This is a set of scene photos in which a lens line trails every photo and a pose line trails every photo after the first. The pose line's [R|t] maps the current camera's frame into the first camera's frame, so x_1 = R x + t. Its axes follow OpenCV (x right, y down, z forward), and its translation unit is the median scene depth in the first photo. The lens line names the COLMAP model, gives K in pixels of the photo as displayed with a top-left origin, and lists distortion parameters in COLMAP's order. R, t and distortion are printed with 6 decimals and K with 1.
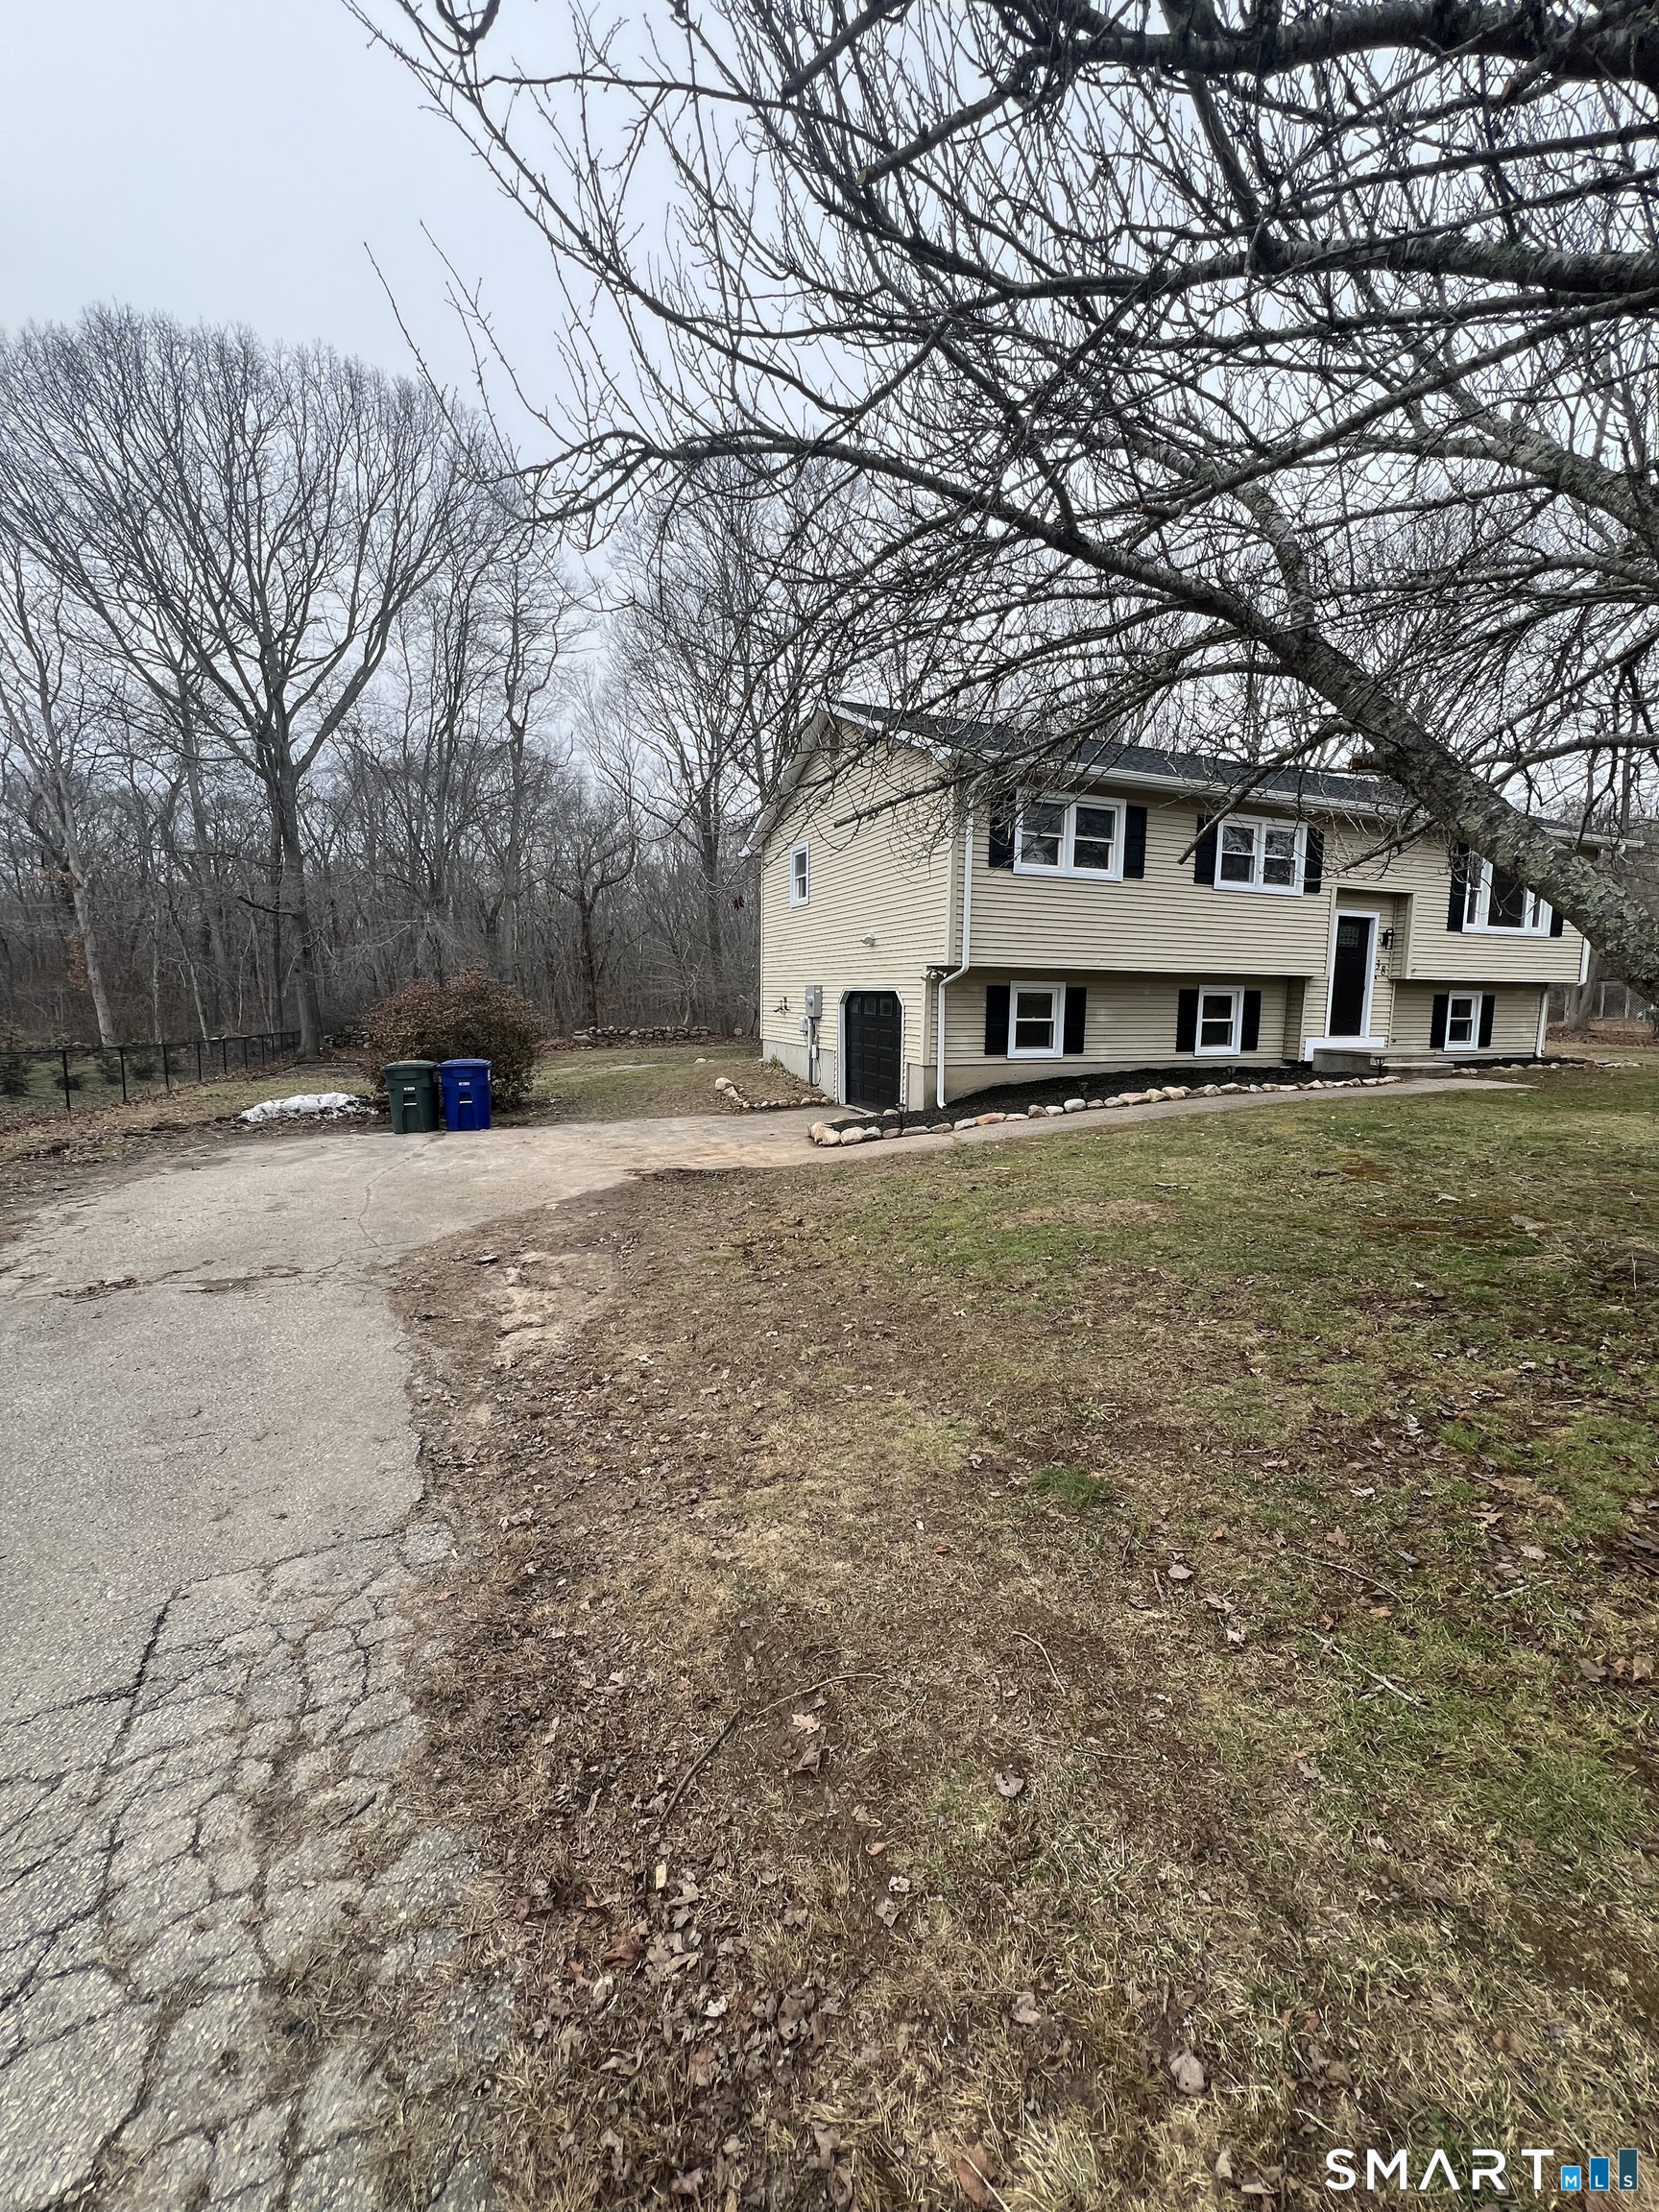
lens RADIAL K [[883.4, 0, 824.8], [0, 883.4, 1093.8], [0, 0, 1]] dist [-0.002560, 0.000831]
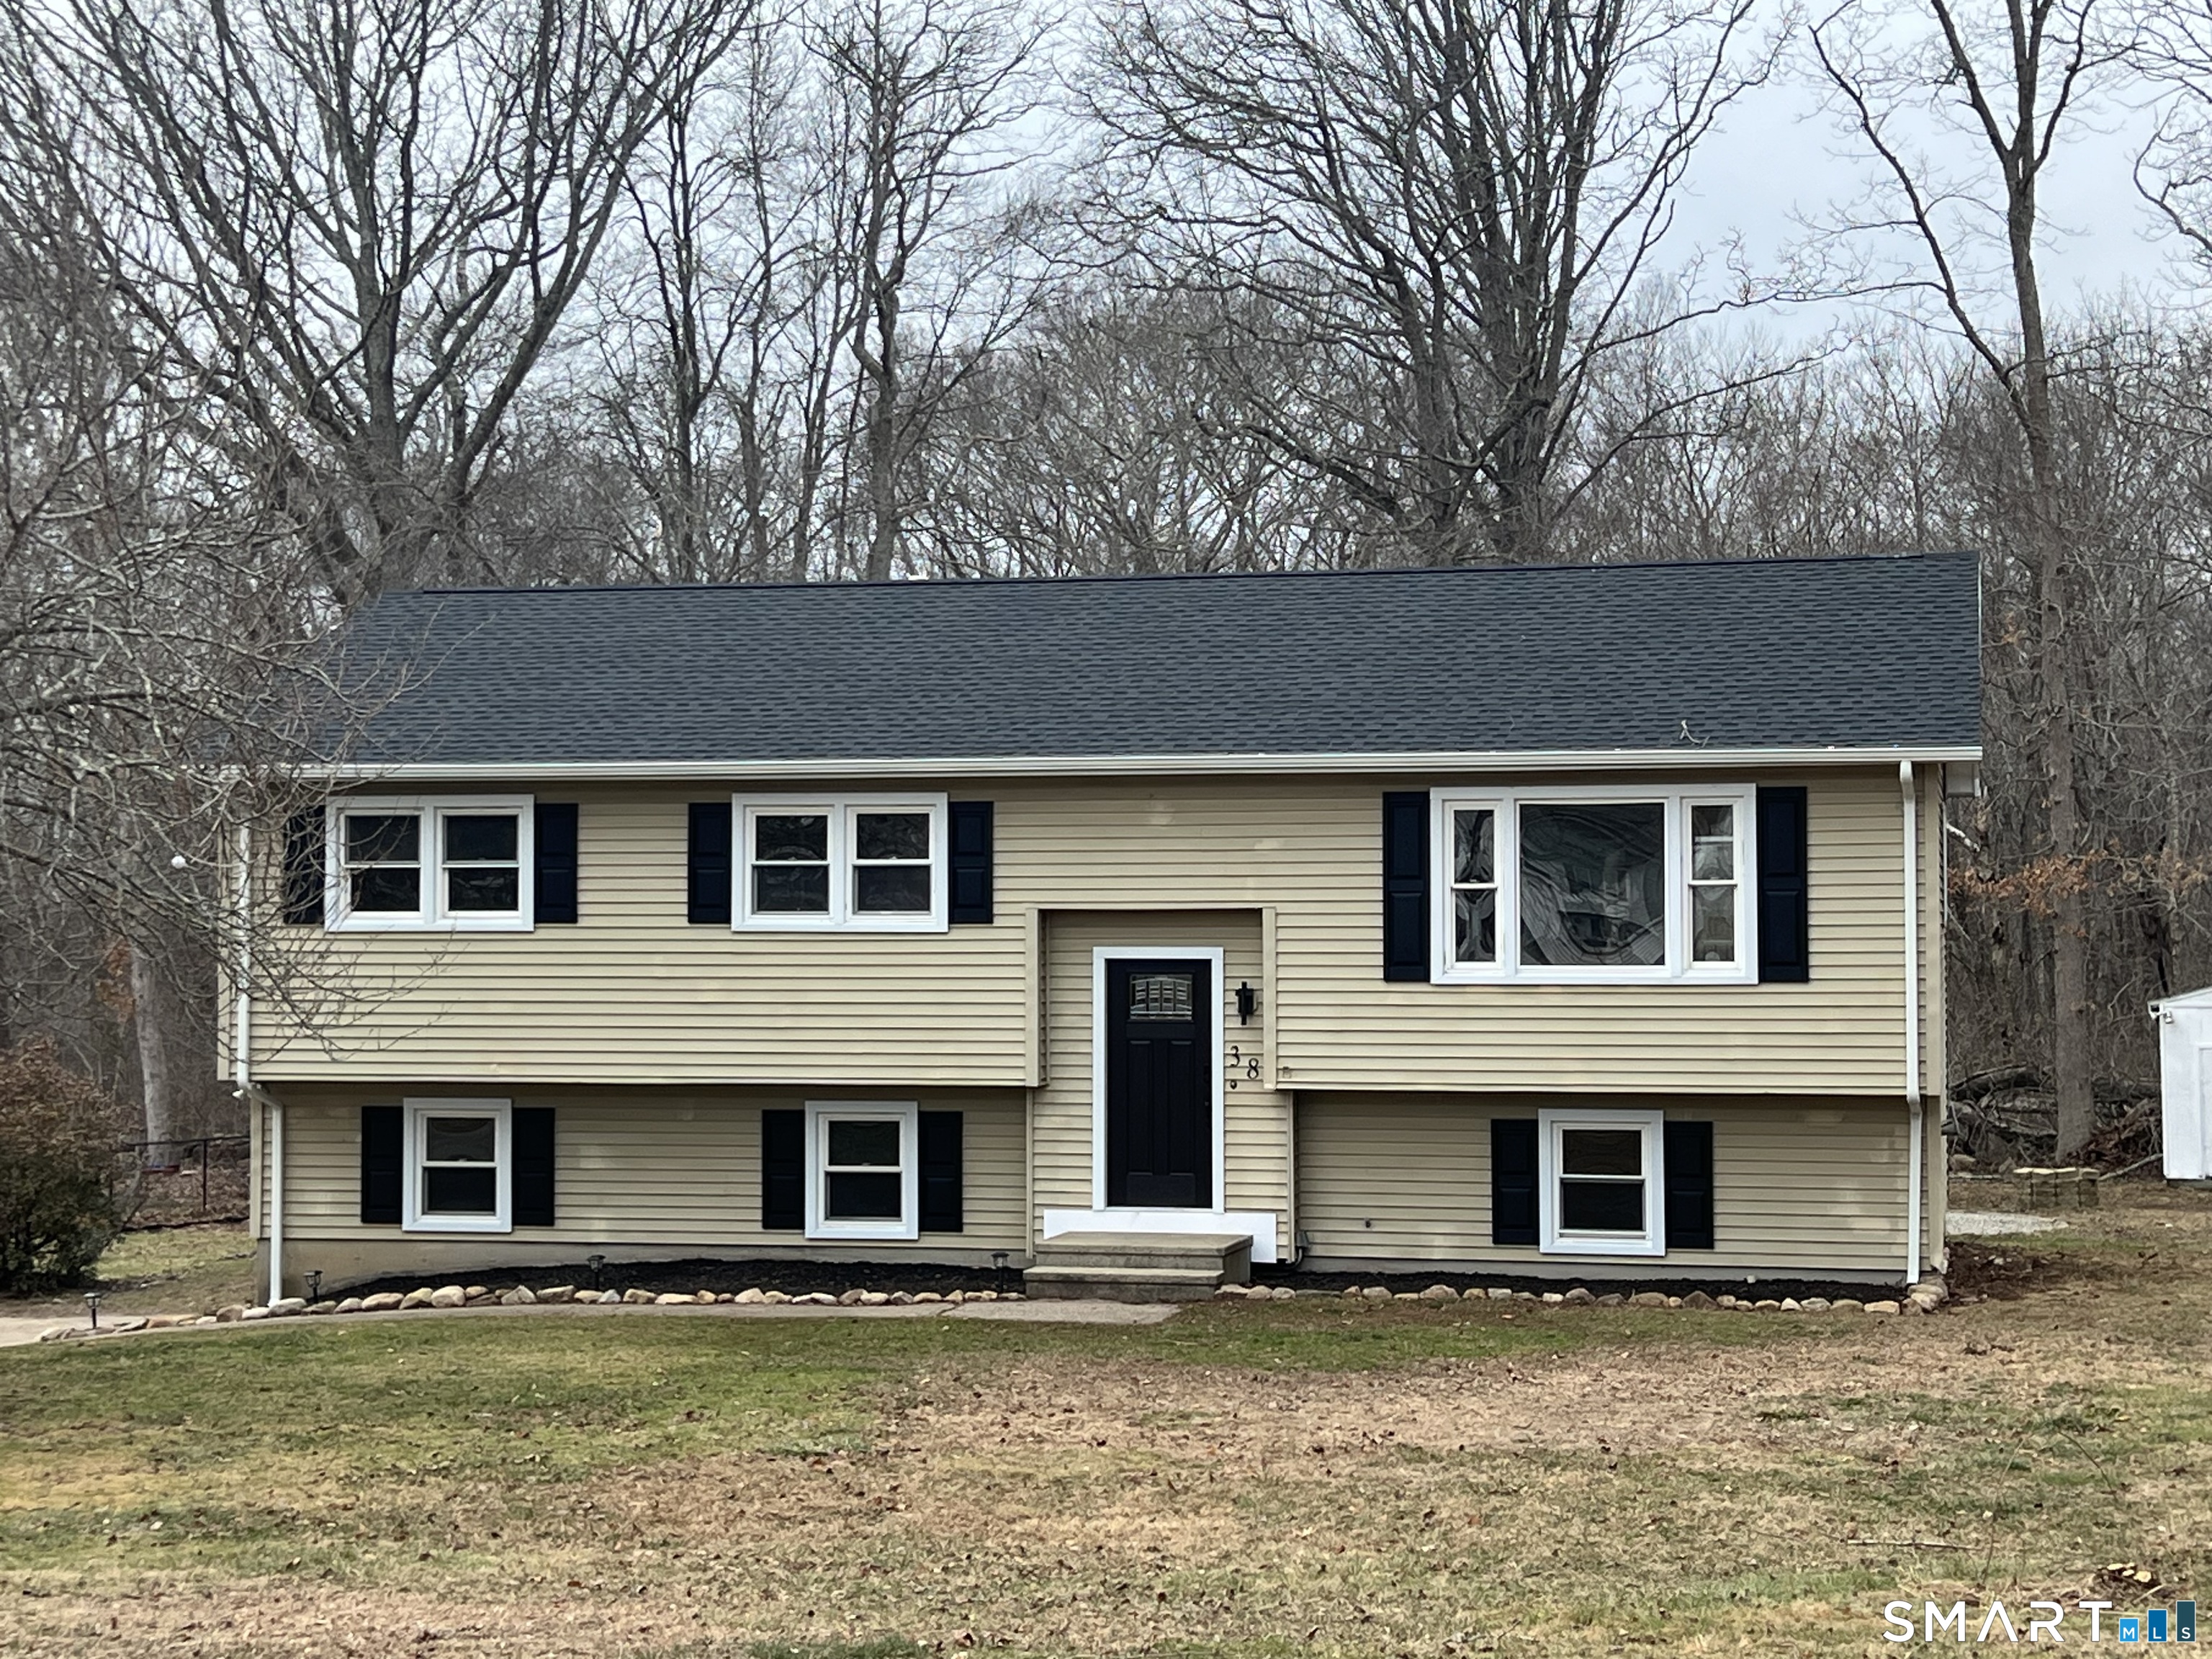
lens RADIAL K [[3665.9, 0, 1106.0], [0, 3665.9, 828.4], [0, 0, 1]] dist [0.042400, 0.000000]
pose [[0.819286, -0.029553, -0.572623, 1.934542], [-0.052451, 0.990621, -0.126172, -0.020528], [0.570982, 0.133406, 0.810051, -0.717778]]
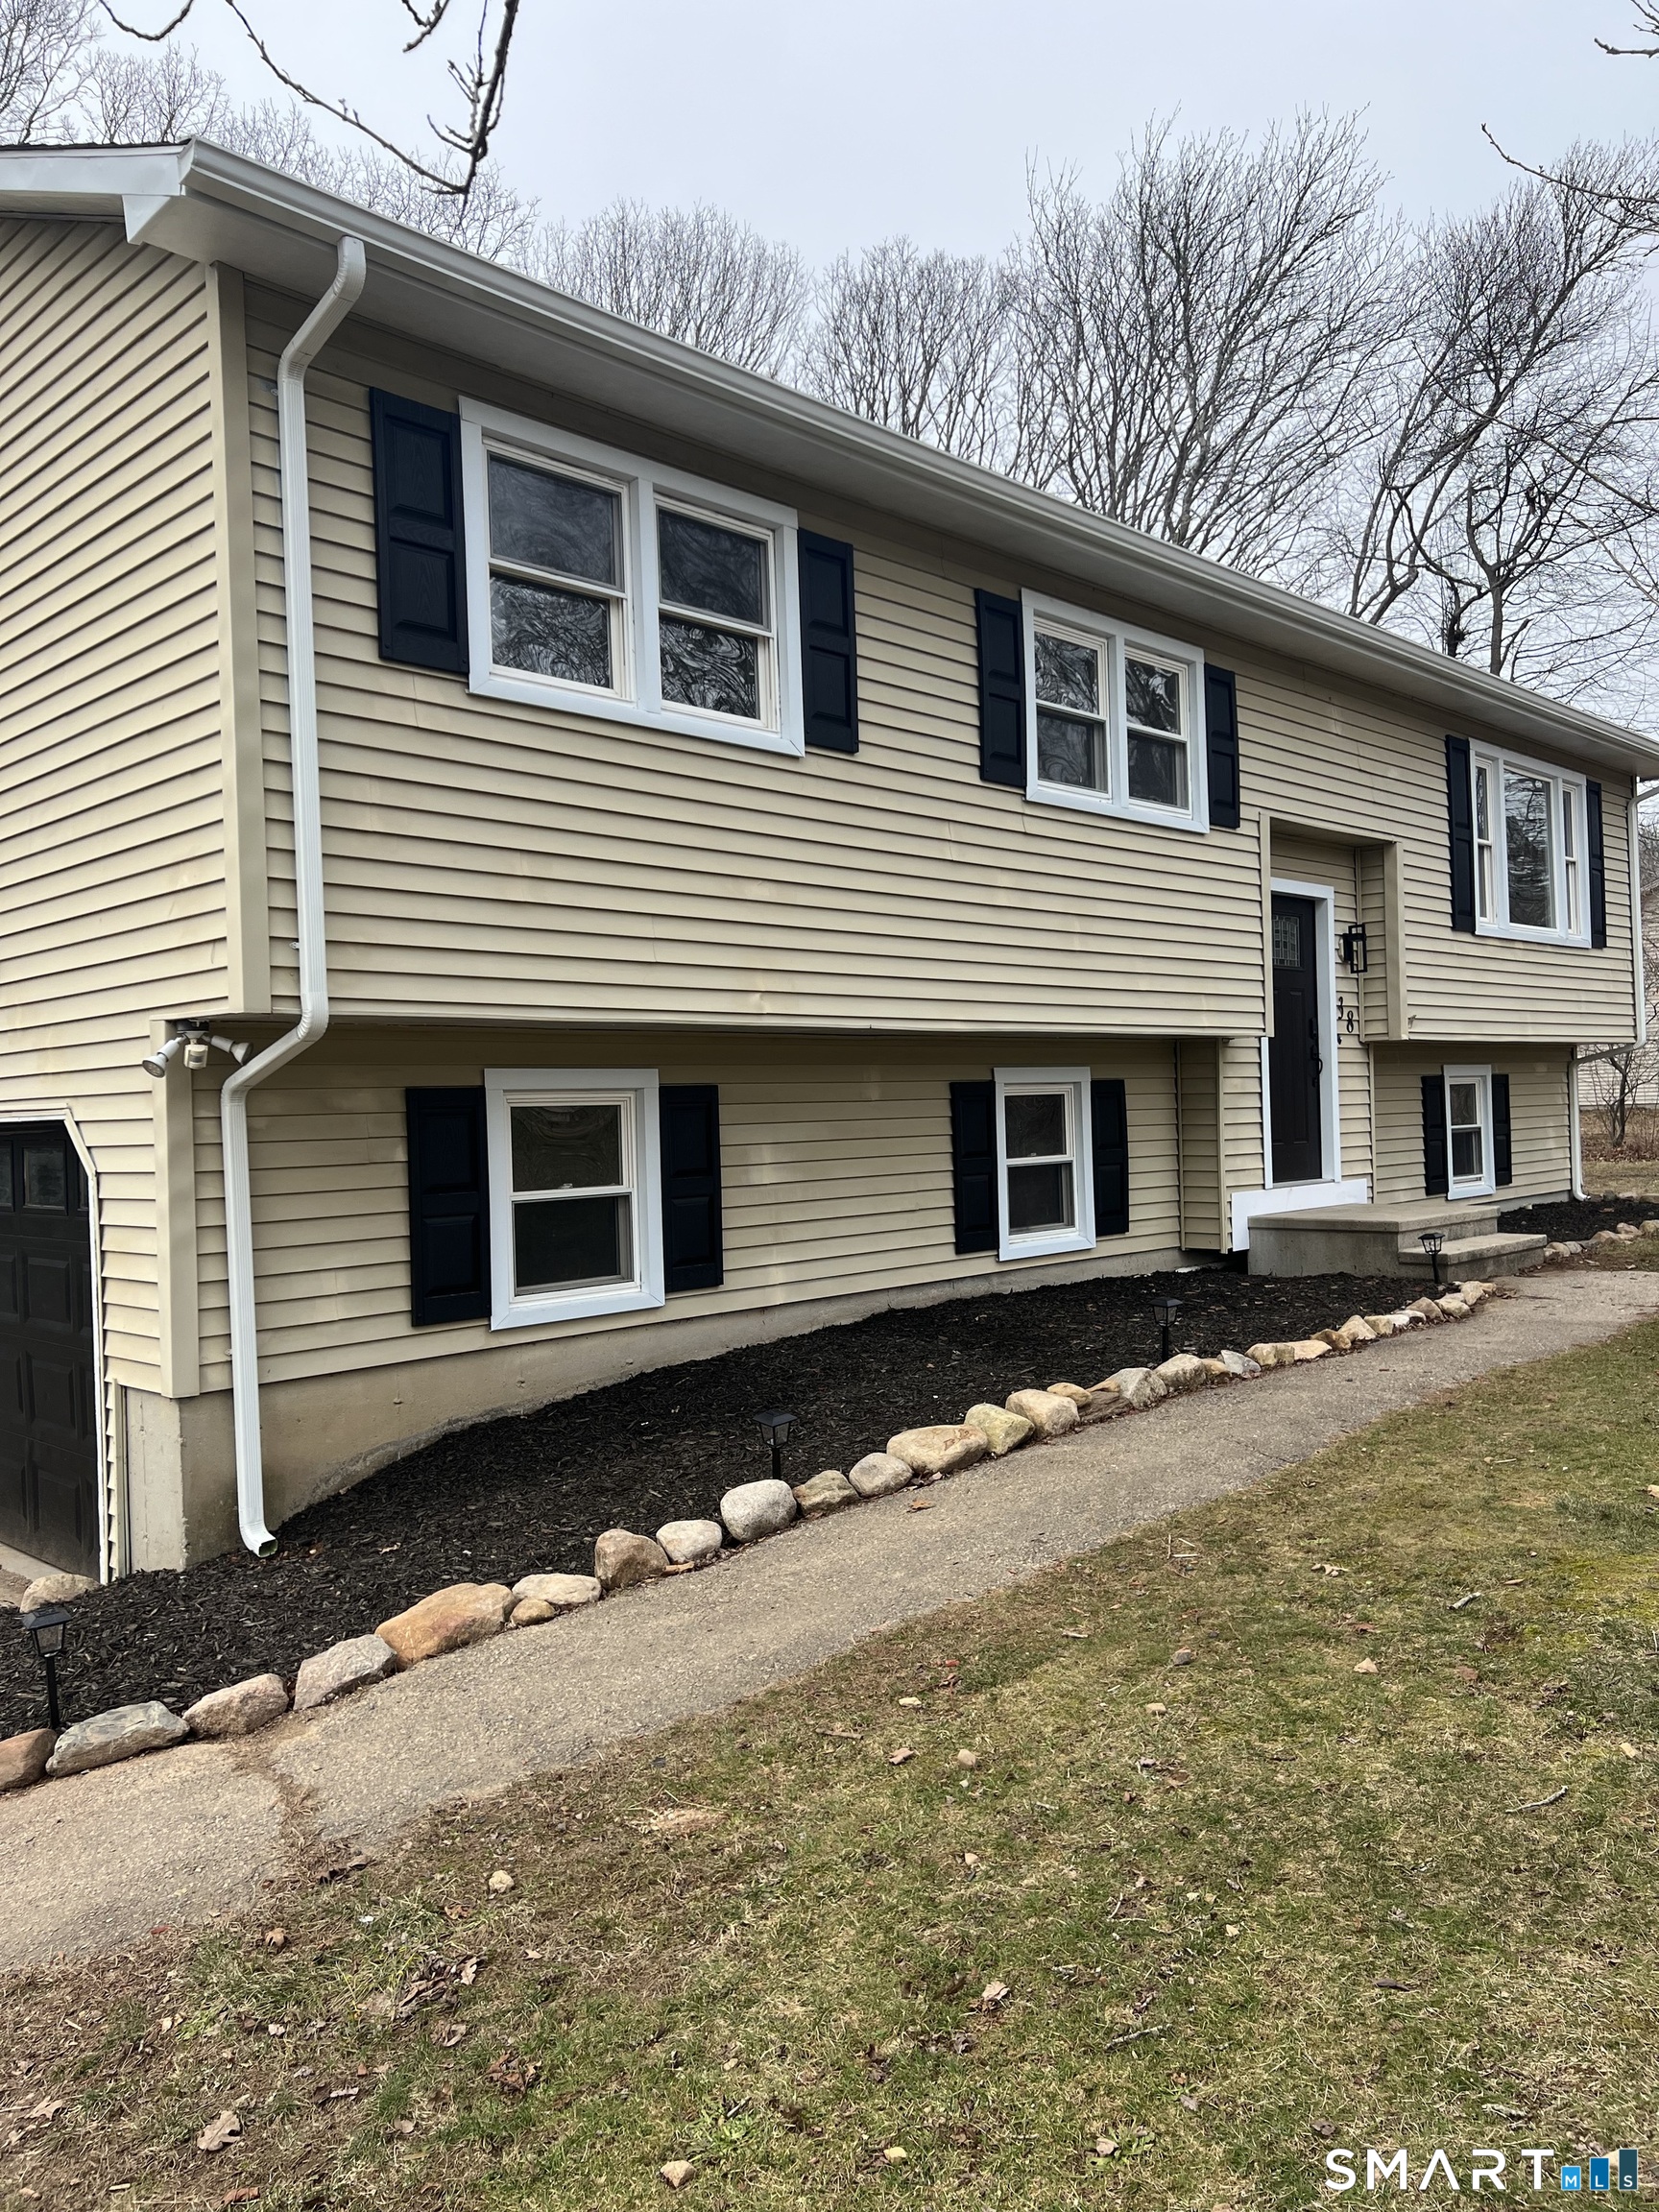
lens RADIAL K [[1677.1, 0, 818.3], [0, 1677.1, 1111.6], [0, 0, 1]] dist [0.055405, -0.001132]
pose [[0.914433, -0.042025, 0.402549, 0.081356], [0.088730, 0.991215, -0.098079, -0.046295], [-0.394891, 0.125405, 0.910129, 0.424419]]
